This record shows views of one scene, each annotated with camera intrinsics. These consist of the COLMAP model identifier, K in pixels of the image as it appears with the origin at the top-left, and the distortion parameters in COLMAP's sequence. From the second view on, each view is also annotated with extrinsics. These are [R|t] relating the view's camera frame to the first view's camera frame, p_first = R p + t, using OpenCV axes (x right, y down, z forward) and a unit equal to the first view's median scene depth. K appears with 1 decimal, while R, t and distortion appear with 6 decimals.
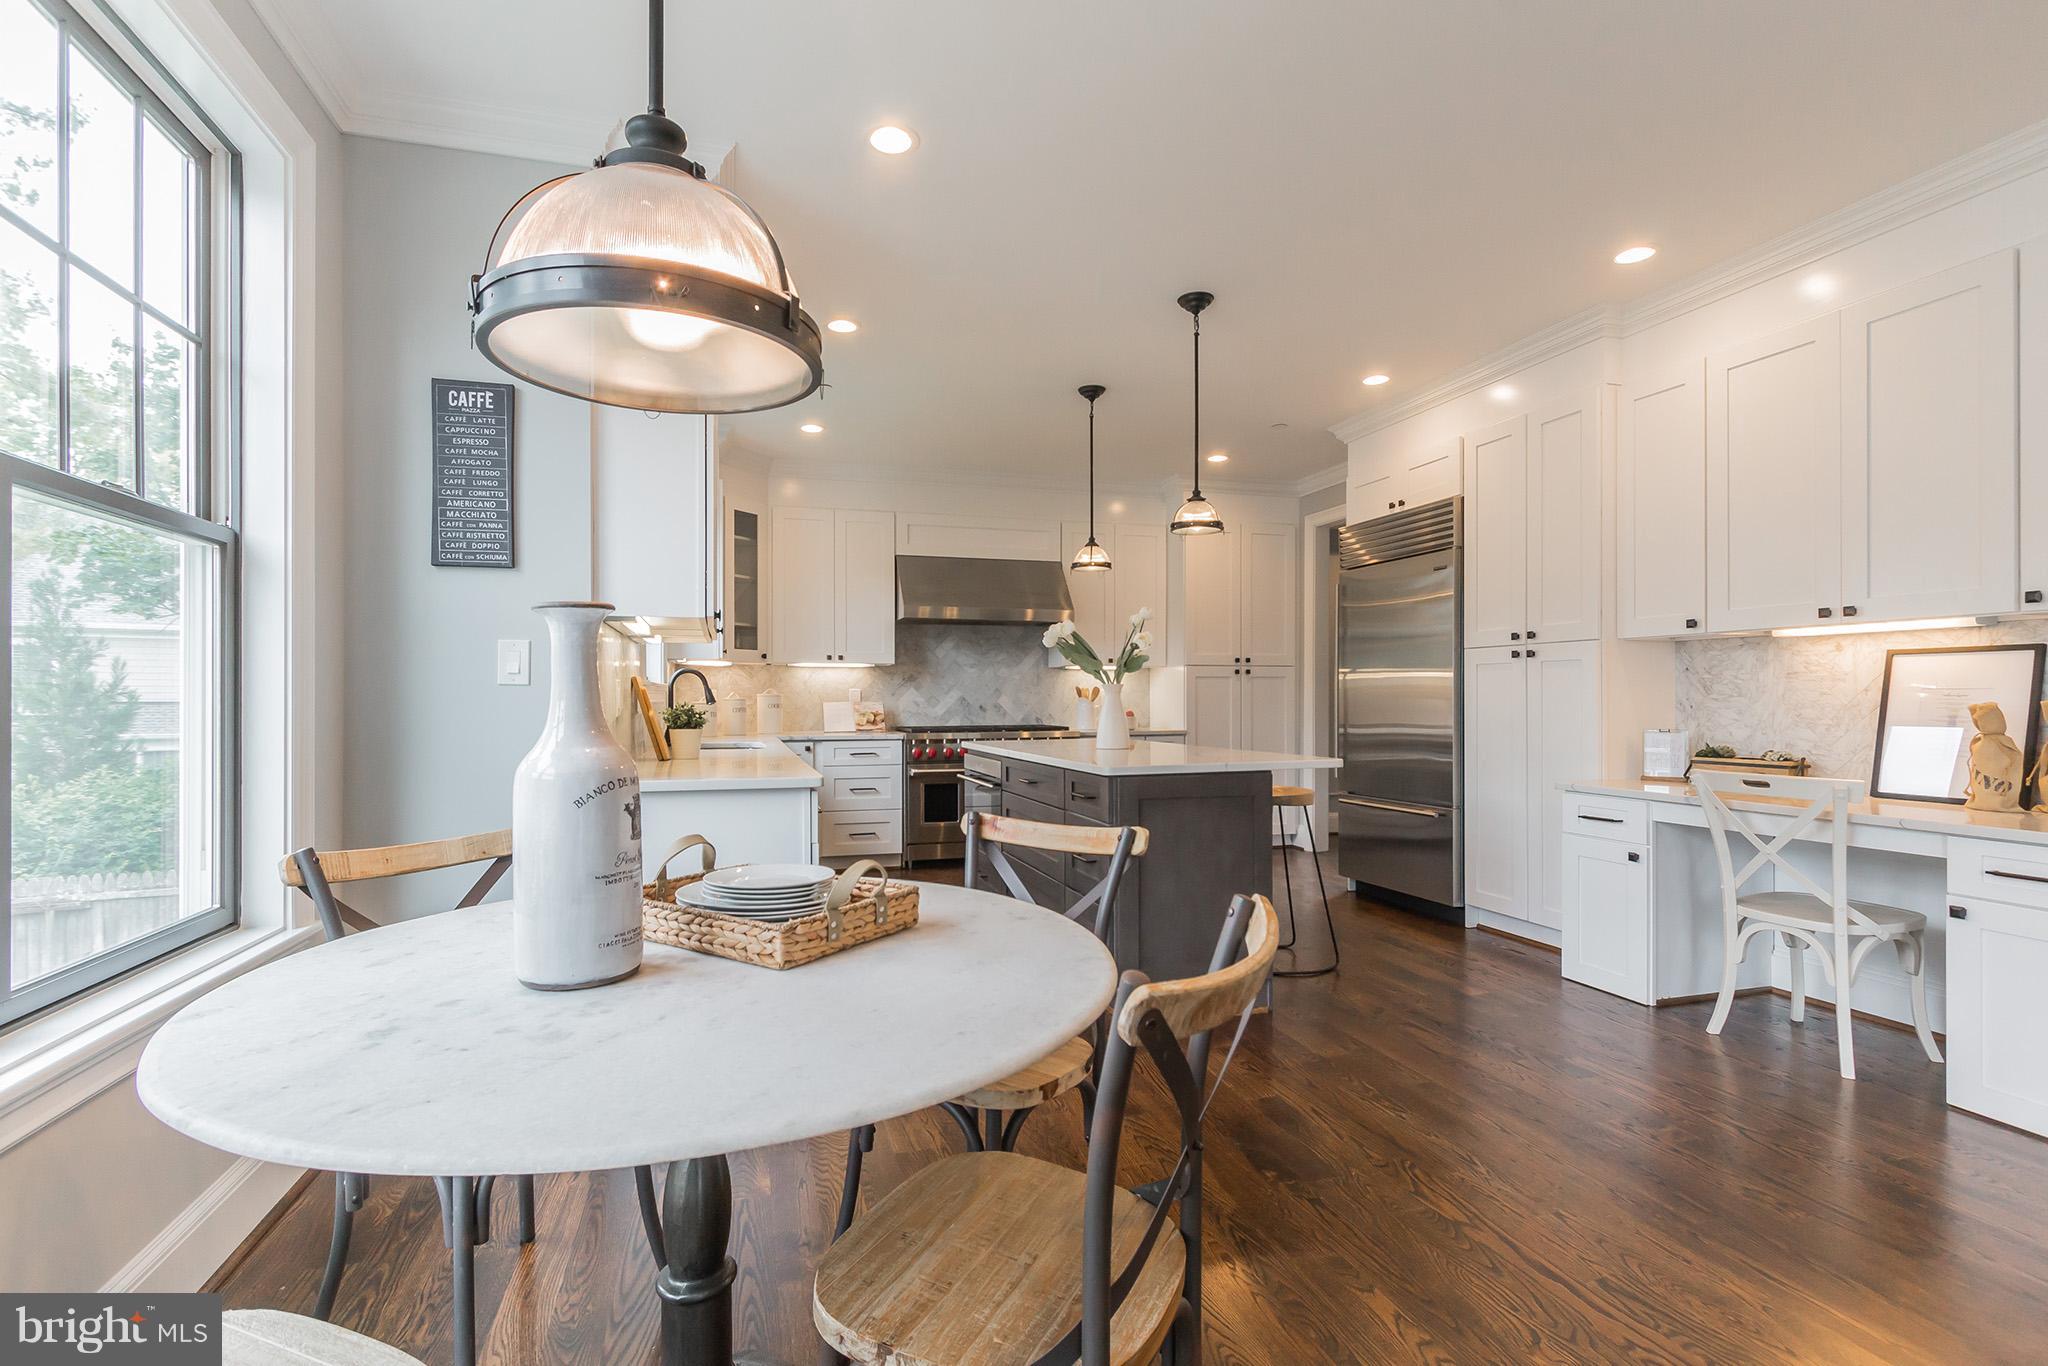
lens RADIAL K [[957.4, 0, 998.6], [0, 957.4, 708.1], [0, 0, 1]] dist [0.001469, -0.001503]
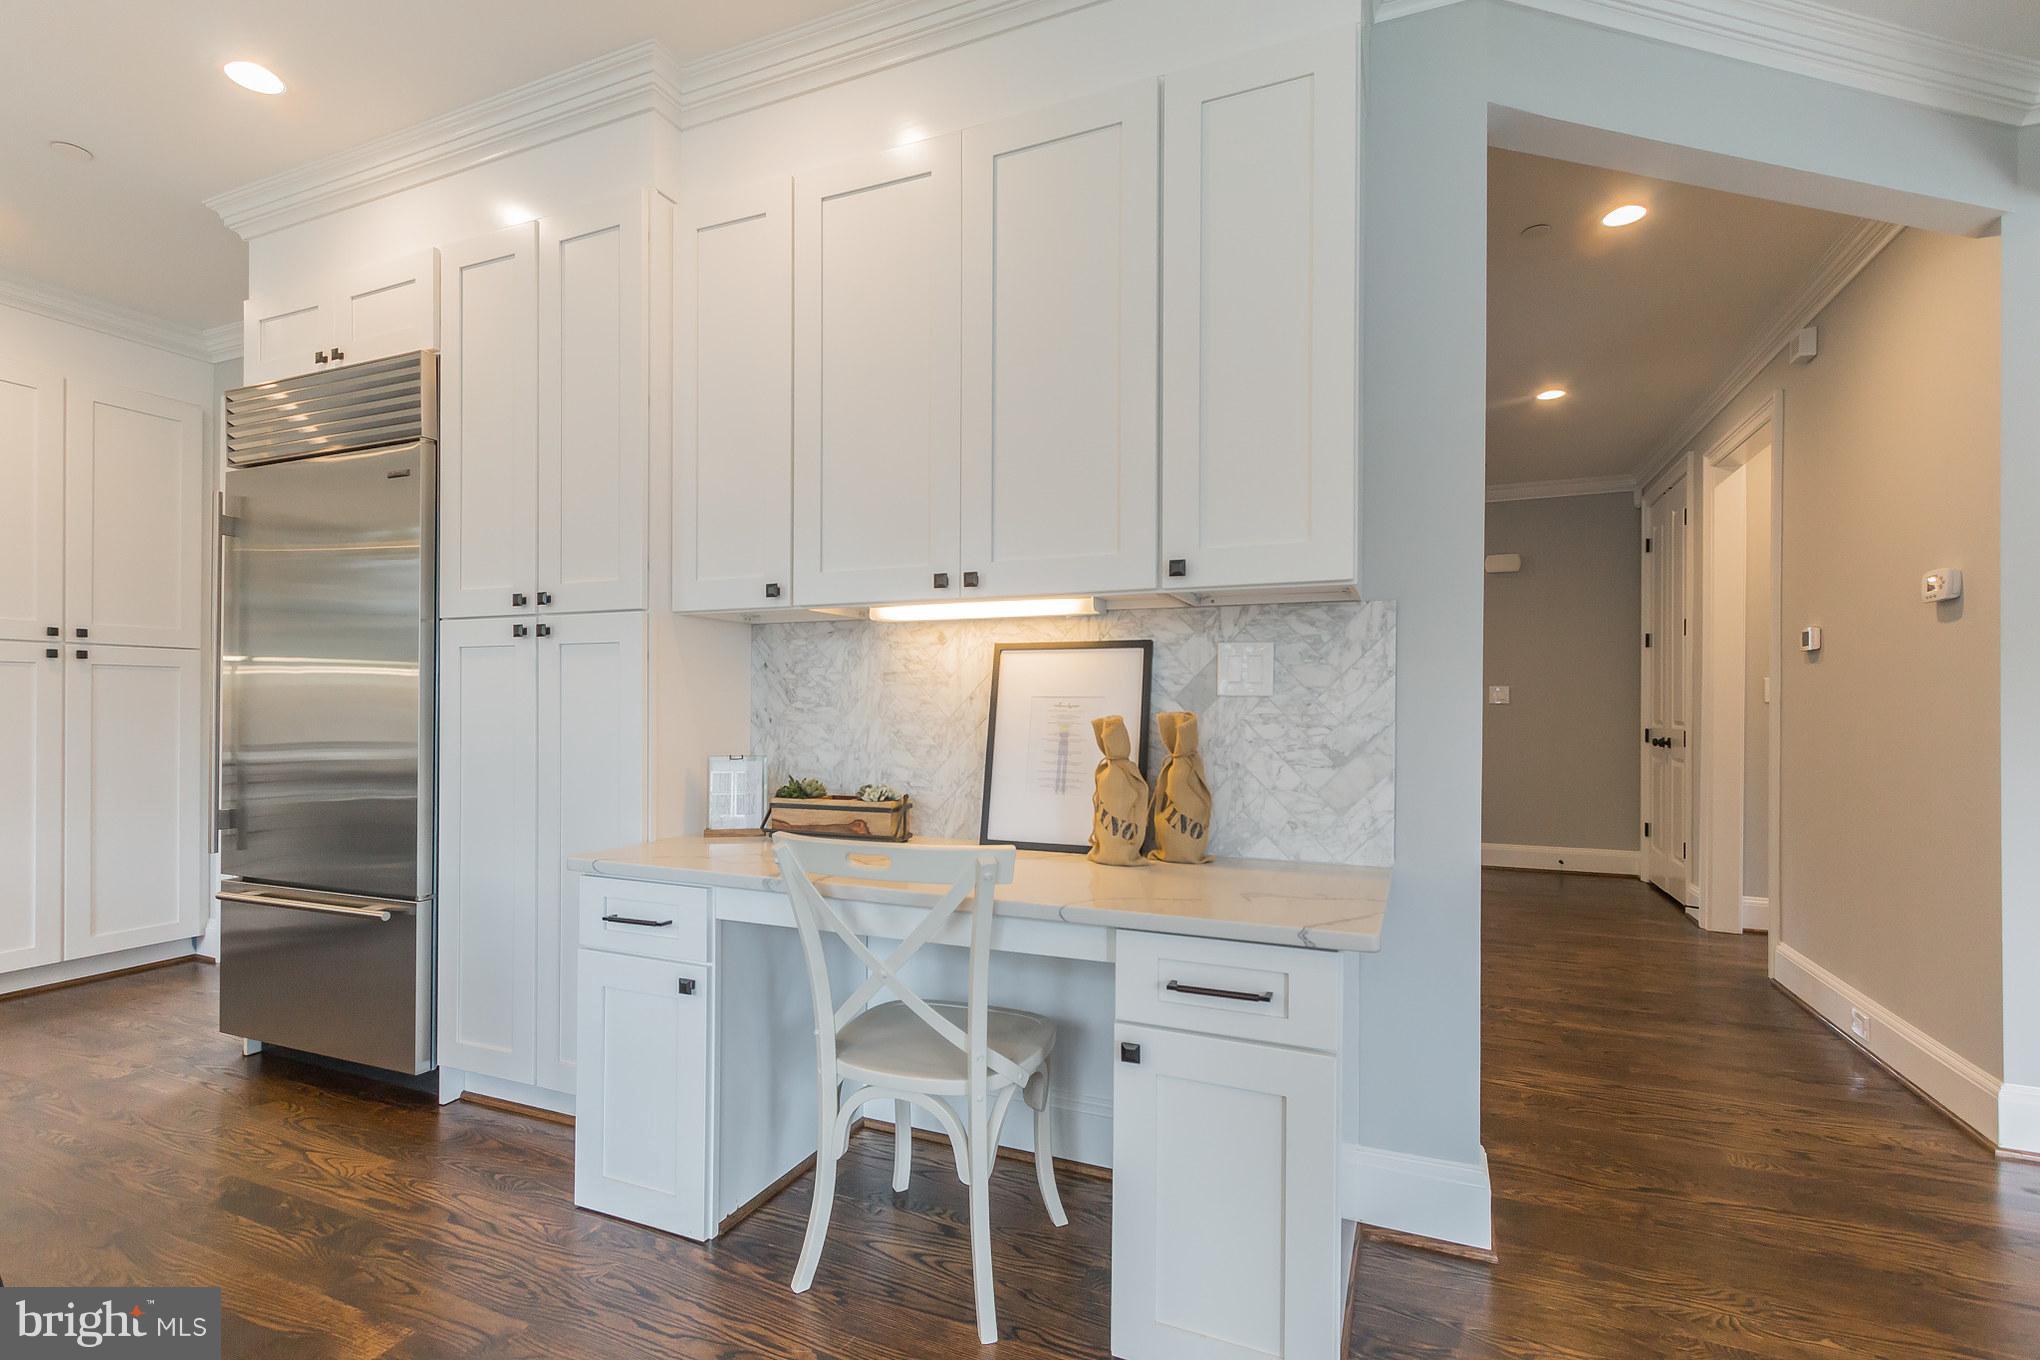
lens RADIAL K [[953.7, 0, 1011.1], [0, 953.7, 686.9], [0, 0, 1]] dist [0.001469, -0.001503]
pose [[0.636200, 0.022435, 0.771198, 0.331172], [0.001568, 0.999537, -0.030372, -0.004595], [-0.771523, 0.020532, 0.635871, 0.468014]]
